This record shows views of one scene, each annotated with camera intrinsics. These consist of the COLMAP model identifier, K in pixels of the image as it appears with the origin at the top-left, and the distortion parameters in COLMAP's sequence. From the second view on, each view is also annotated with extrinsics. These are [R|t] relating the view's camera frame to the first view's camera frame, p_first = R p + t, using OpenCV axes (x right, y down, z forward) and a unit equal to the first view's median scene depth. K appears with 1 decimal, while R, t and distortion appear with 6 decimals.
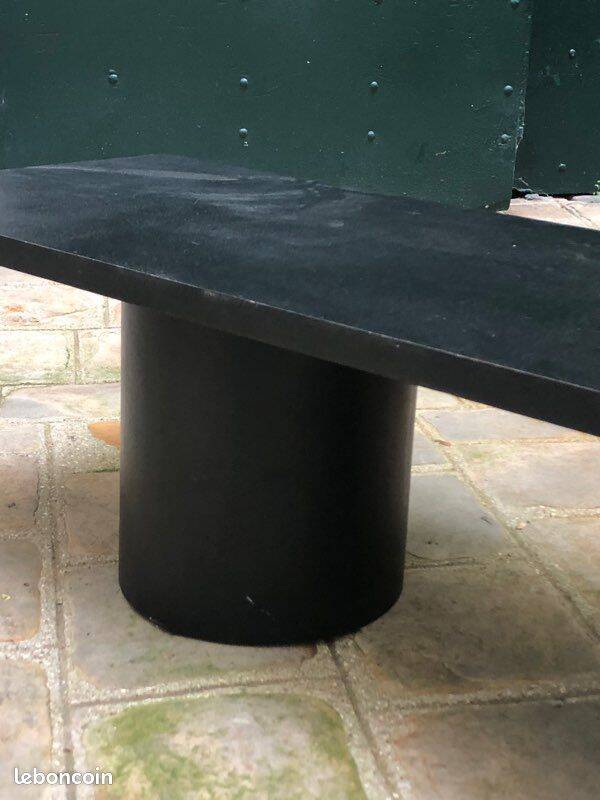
lens RADIAL K [[1279.5, 0, 284.4], [0, 1279.5, 399.5], [0, 0, 1]] dist [0.100061, -0.103593]
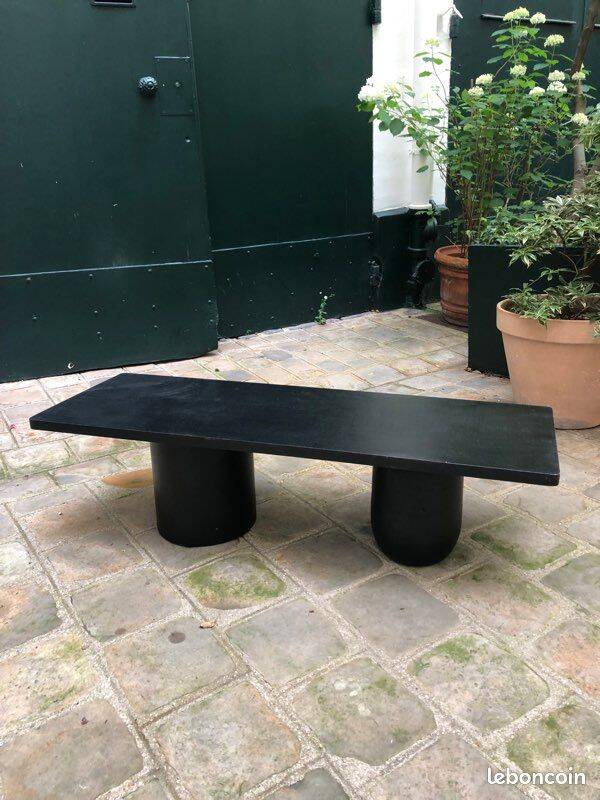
lens RADIAL K [[672.5, 0, 309.5], [0, 672.5, 398.9], [0, 0, 1]] dist [0.013028, -0.000853]
pose [[0.914421, -0.178351, 0.363353, -0.345205], [0.180089, 0.983211, 0.029392, -0.151360], [-0.362495, 0.038559, 0.931188, -0.560083]]
